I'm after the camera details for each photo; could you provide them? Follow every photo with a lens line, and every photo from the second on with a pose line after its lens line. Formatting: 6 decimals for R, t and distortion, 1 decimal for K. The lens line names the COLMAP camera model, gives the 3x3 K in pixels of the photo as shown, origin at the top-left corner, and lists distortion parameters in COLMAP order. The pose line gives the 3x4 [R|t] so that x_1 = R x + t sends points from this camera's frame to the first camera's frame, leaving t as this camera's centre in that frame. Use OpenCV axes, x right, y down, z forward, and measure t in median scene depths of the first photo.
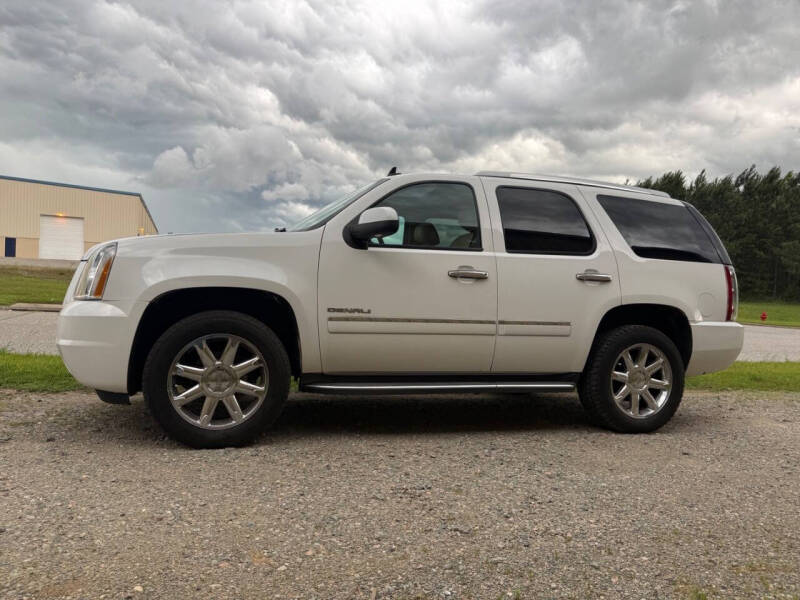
lens RADIAL K [[569.3, 0, 406.6], [0, 569.3, 300.7], [0, 0, 1]] dist [0.056721, -0.077392]
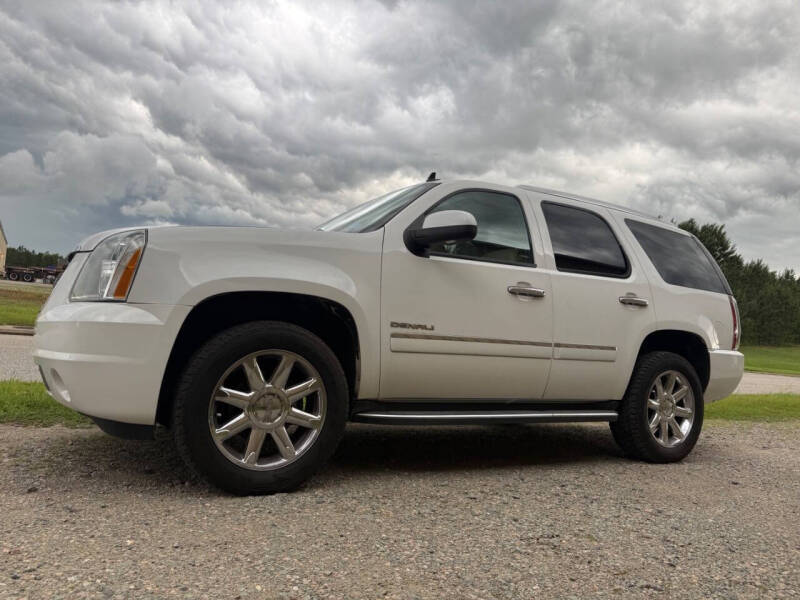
lens RADIAL K [[570.5, 0, 409.5], [0, 570.5, 298.7], [0, 0, 1]] dist [0.050501, -0.072181]
pose [[0.974999, 0.039892, 0.218598, -0.305612], [-0.027618, 0.997880, -0.058923, 0.027375], [-0.220485, 0.051412, 0.974034, 0.162351]]
